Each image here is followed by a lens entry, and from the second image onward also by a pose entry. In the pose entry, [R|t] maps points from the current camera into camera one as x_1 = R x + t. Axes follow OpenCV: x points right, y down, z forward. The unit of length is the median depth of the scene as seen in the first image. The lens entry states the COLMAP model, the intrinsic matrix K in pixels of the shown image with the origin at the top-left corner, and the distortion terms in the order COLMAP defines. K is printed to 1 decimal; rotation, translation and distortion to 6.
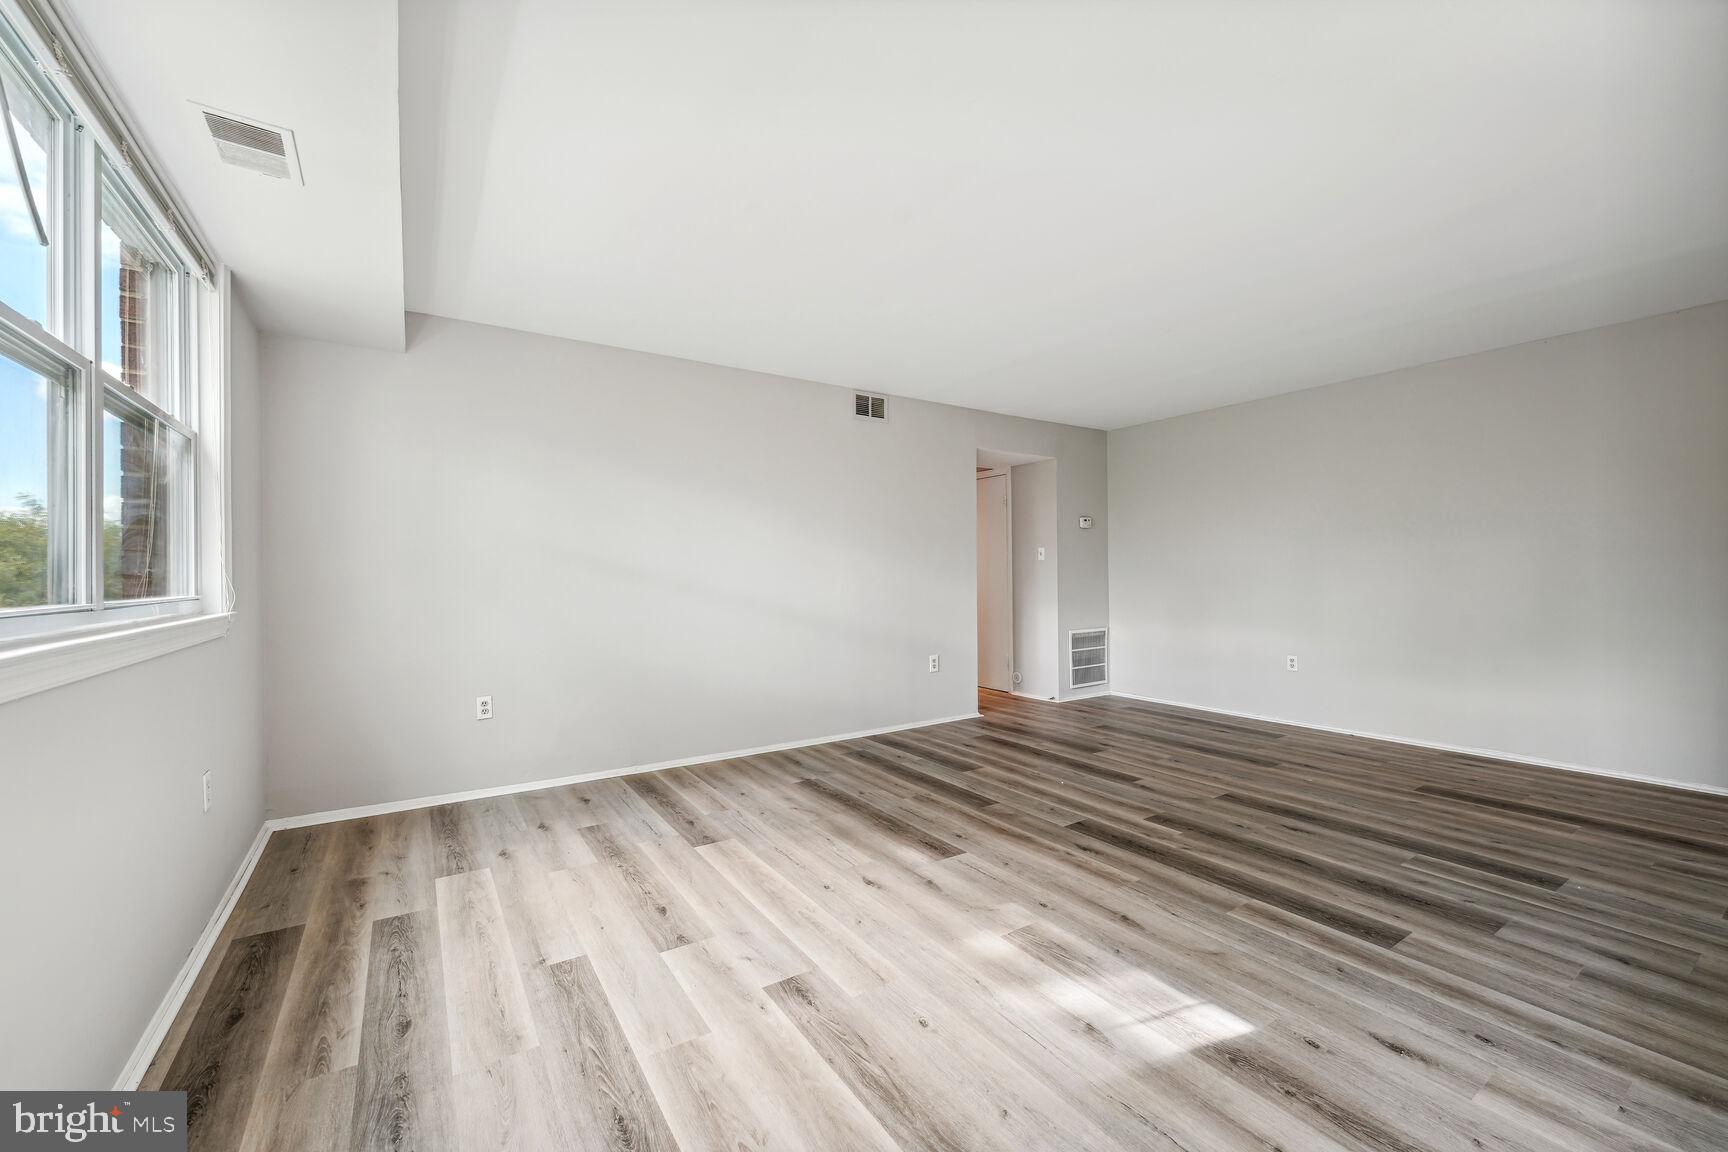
lens RADIAL K [[689.9, 0, 848.6], [0, 689.9, 603.6], [0, 0, 1]] dist [-0.000387, 0.000178]
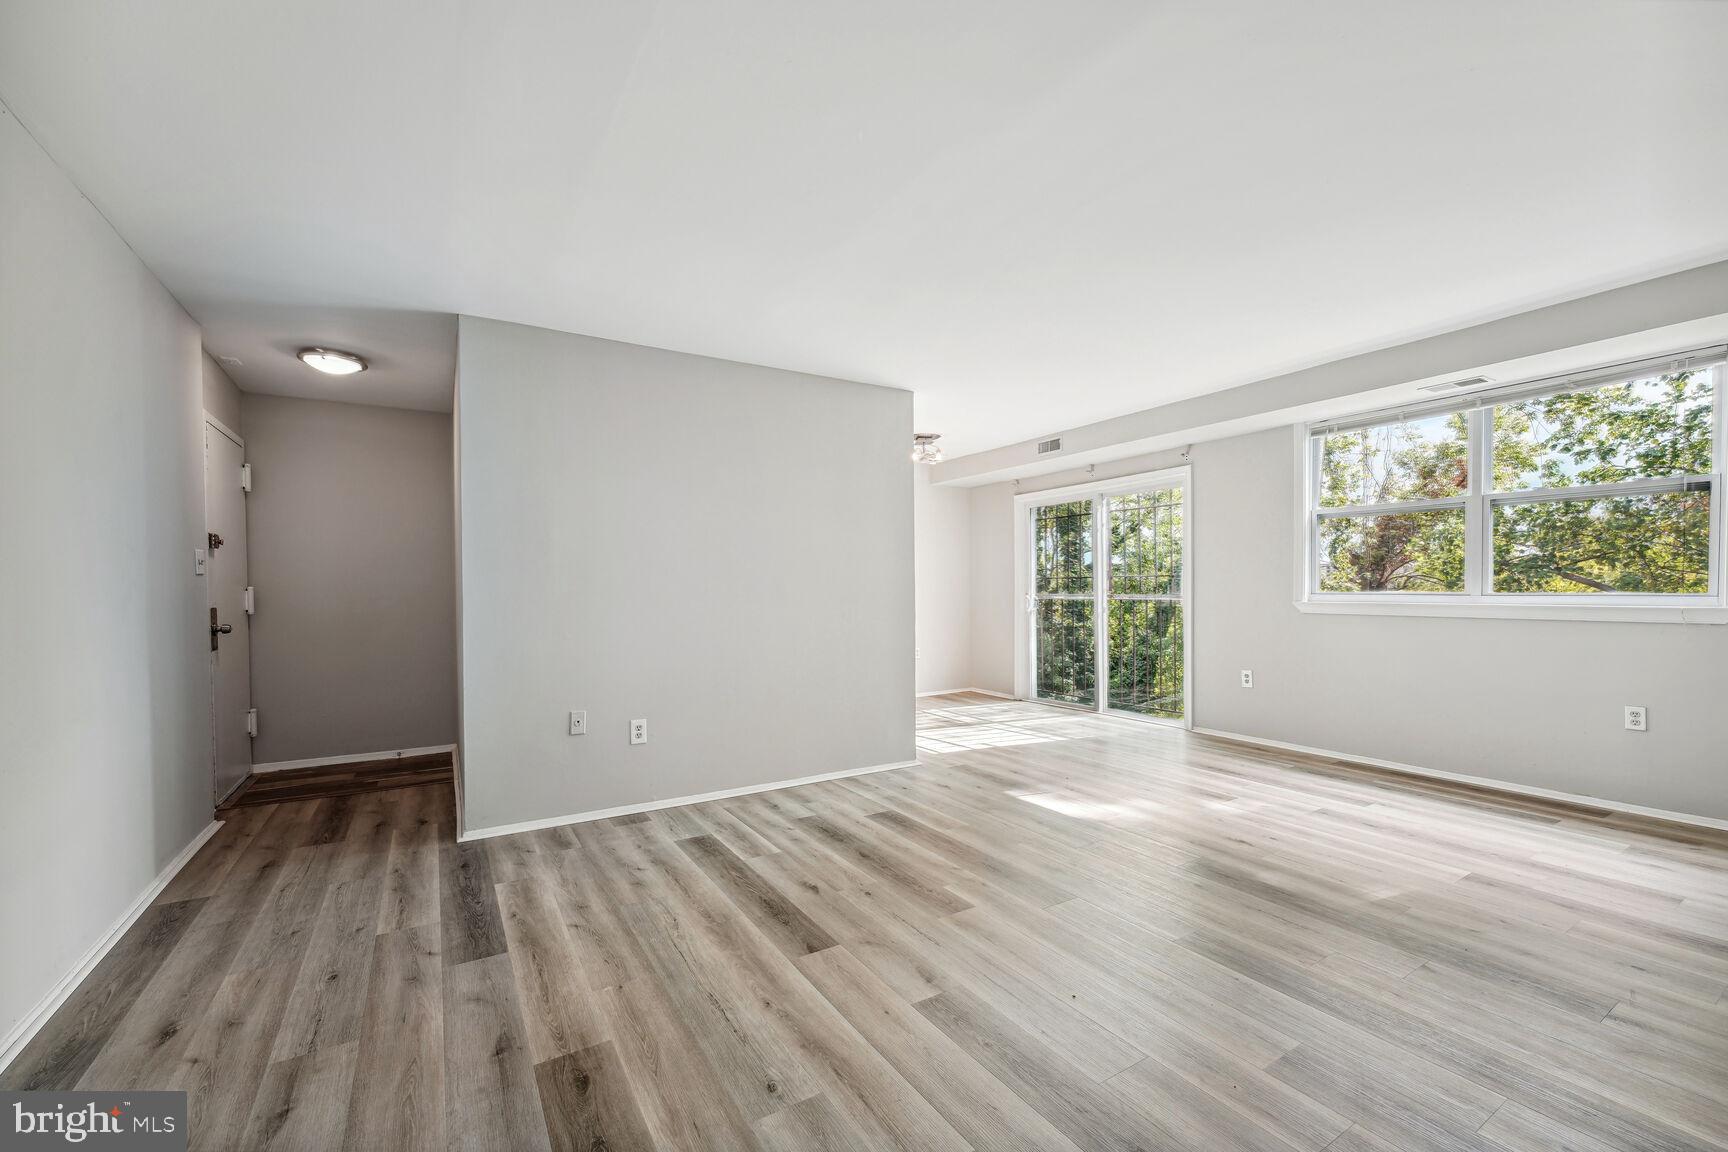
lens RADIAL K [[689.9, 0, 870.2], [0, 689.9, 622.9], [0, 0, 1]] dist [-0.000387, 0.000178]
pose [[-0.999754, 0.020219, 0.009068, 0.562425], [0.020983, 0.995337, 0.094146, -0.087529], [-0.007122, 0.094313, -0.995517, 1.848343]]
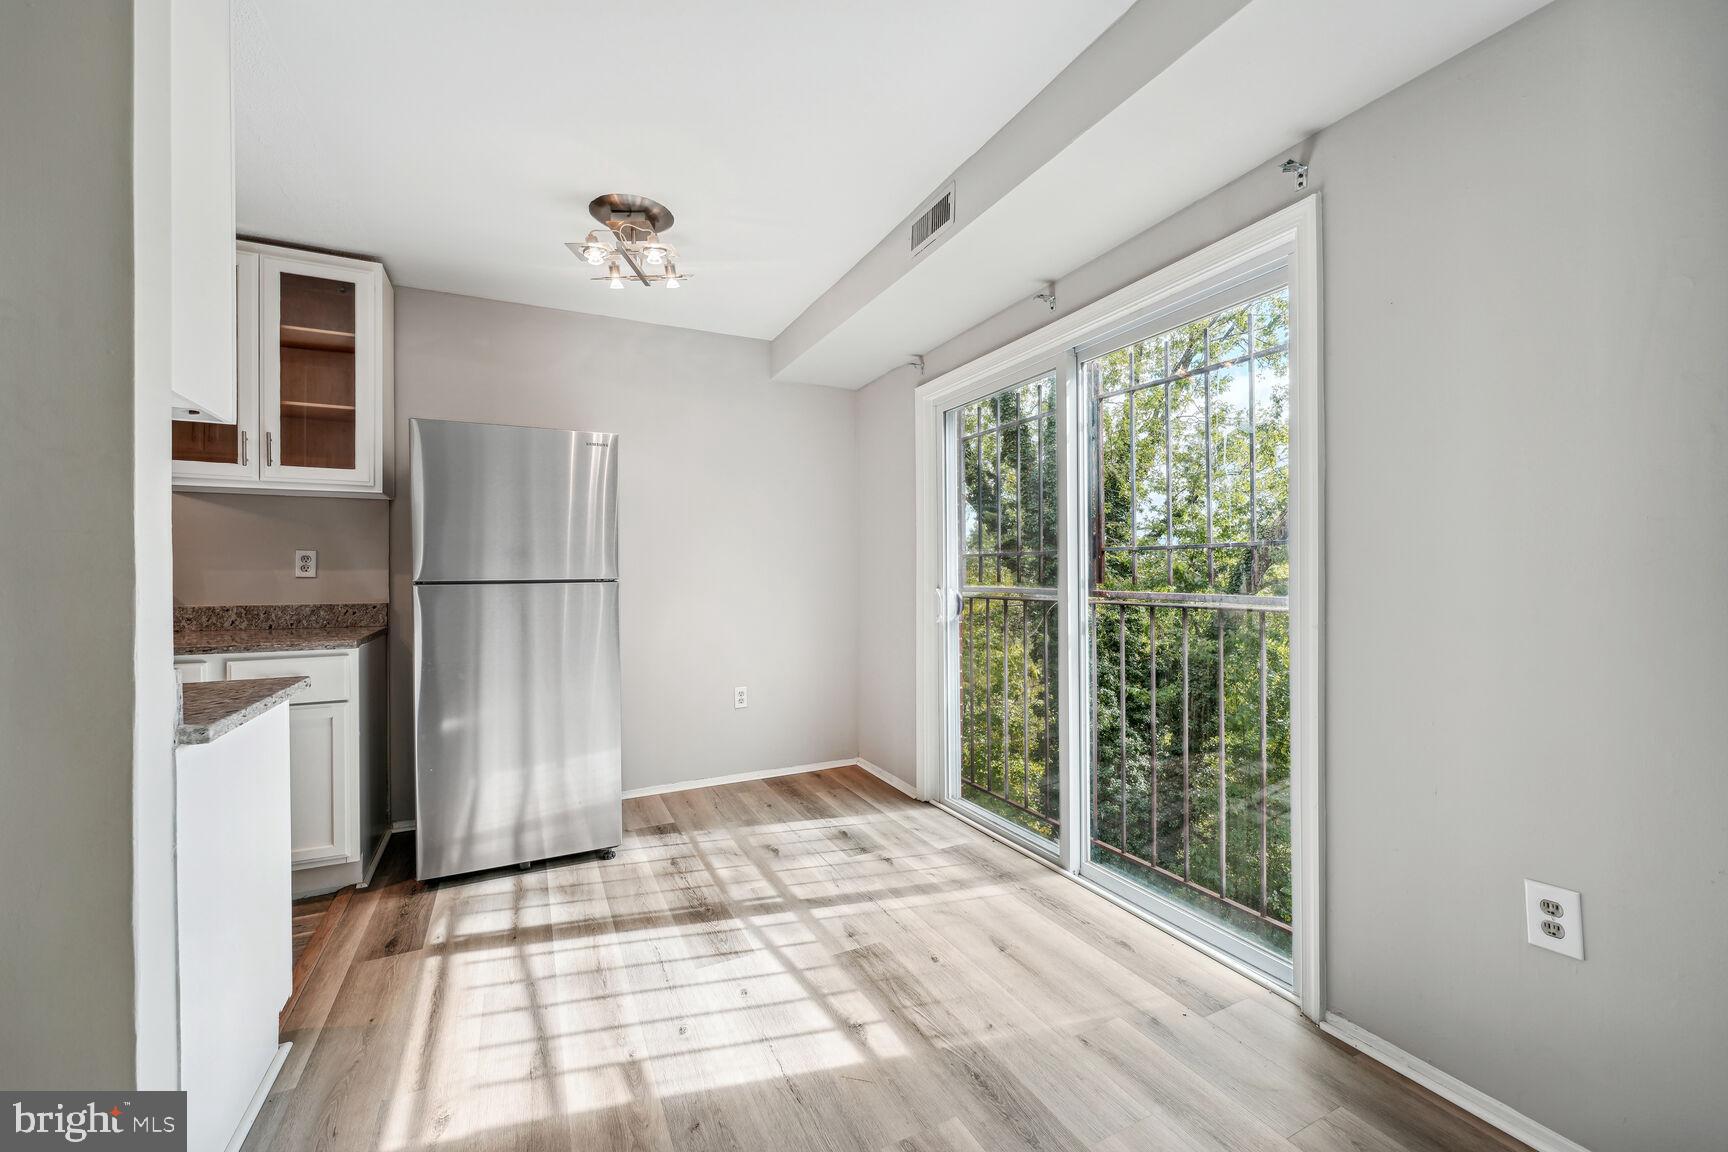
lens RADIAL K [[689.9, 0, 852.6], [0, 689.9, 576.8], [0, 0, 1]] dist [-0.000387, 0.000178]
pose [[-0.992253, 0.013495, 0.123501, 0.059049], [0.020174, 0.998391, 0.052993, -0.030786], [-0.122587, 0.055074, -0.990928, 0.670889]]
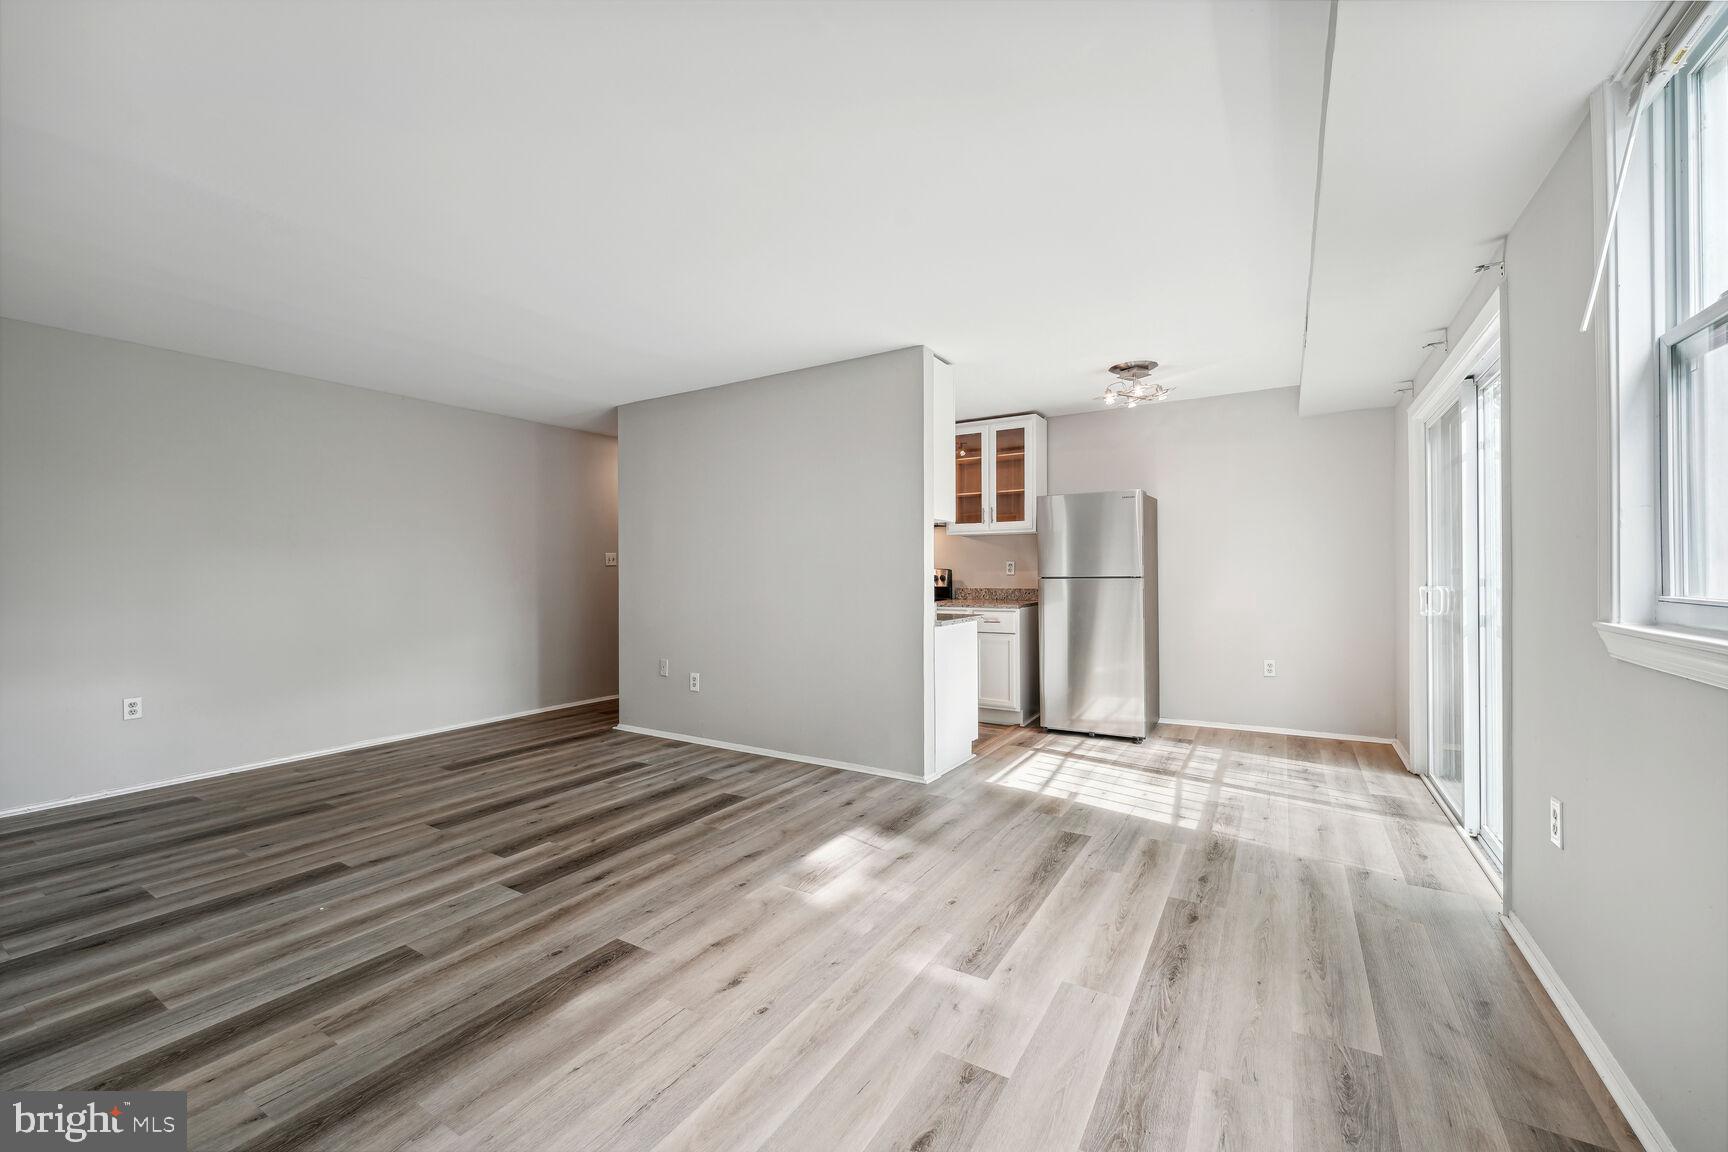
lens RADIAL K [[689.9, 0, 878.6], [0, 689.9, 569.9], [0, 0, 1]] dist [-0.000387, 0.000178]
pose [[-0.447675, 0.016560, 0.894043, -0.624062], [0.052671, 0.998581, 0.007877, -0.042317], [-0.892644, 0.050616, -0.447912, 1.003691]]
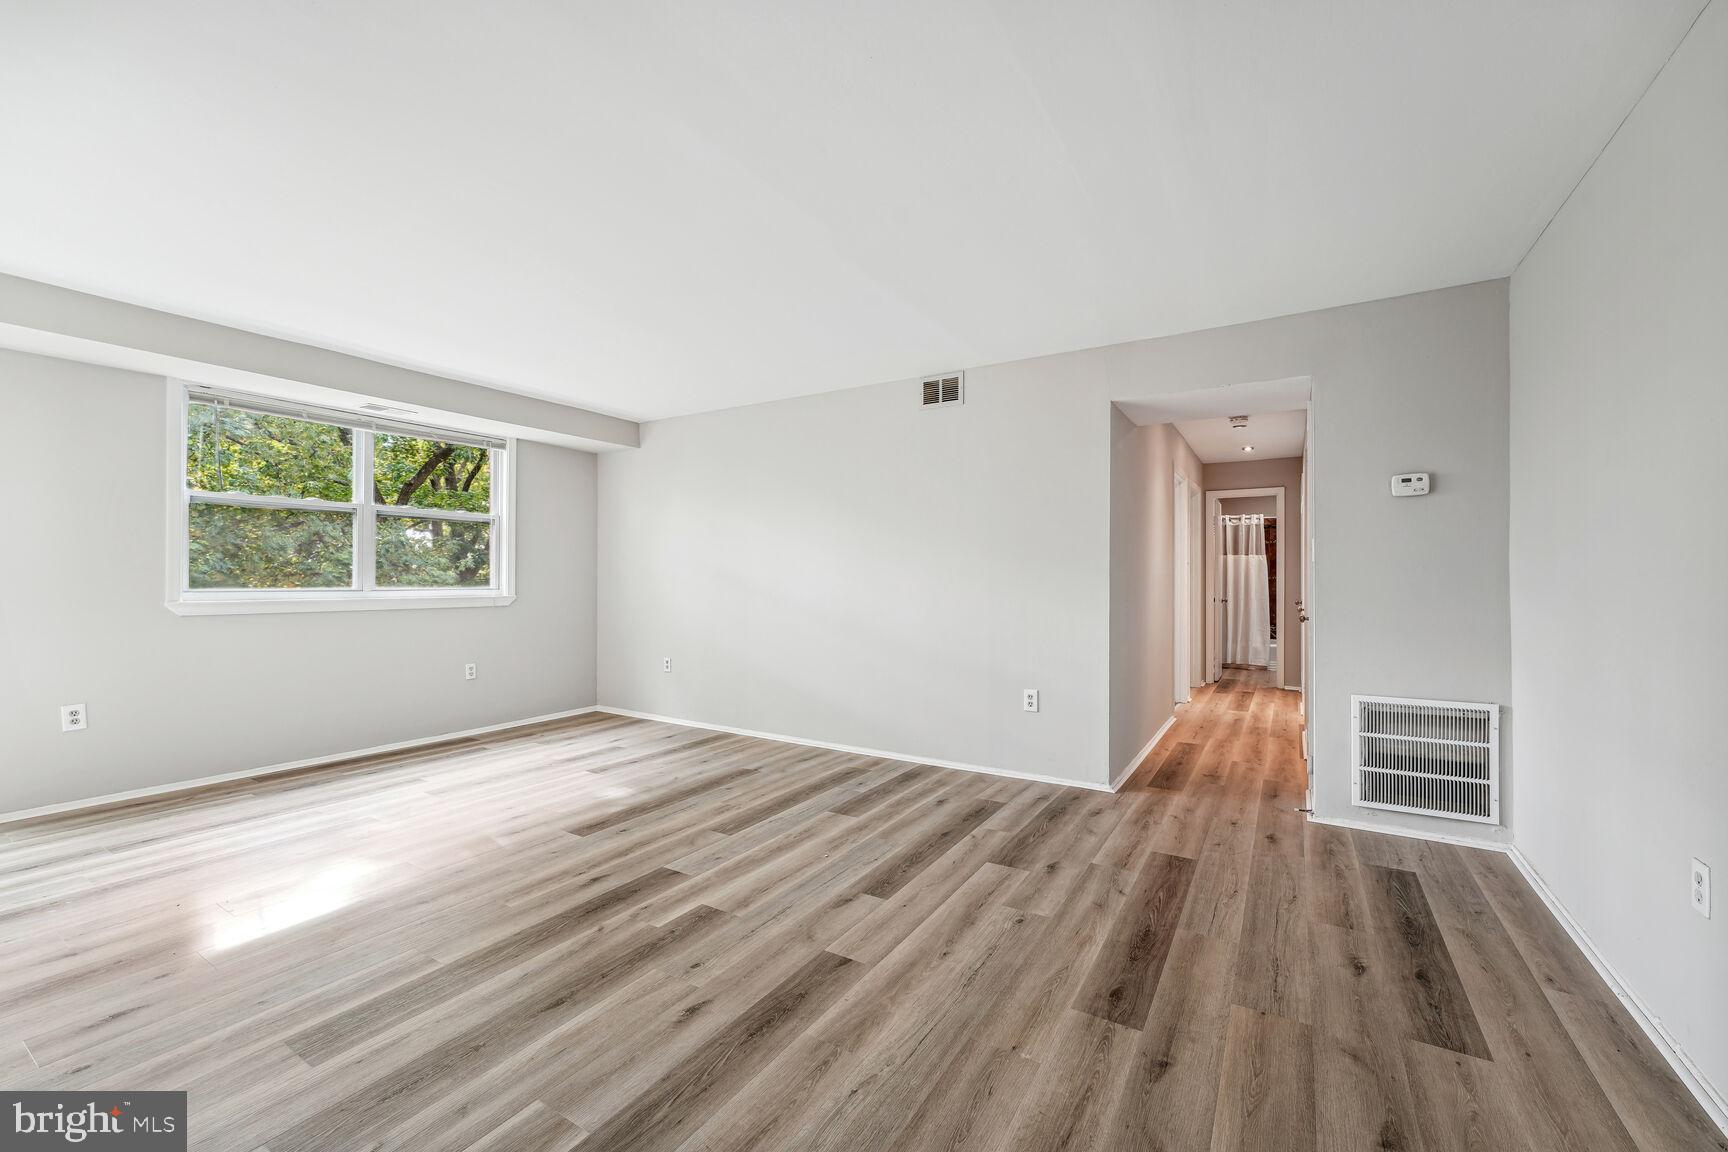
lens RADIAL K [[689.9, 0, 858.6], [0, 689.9, 580.8], [0, 0, 1]] dist [-0.000387, 0.000178]
pose [[0.422313, 0.012185, -0.906368, 1.257841], [-0.045366, 0.998941, -0.007708, -0.050549], [0.905314, 0.044373, 0.422418, 0.864912]]
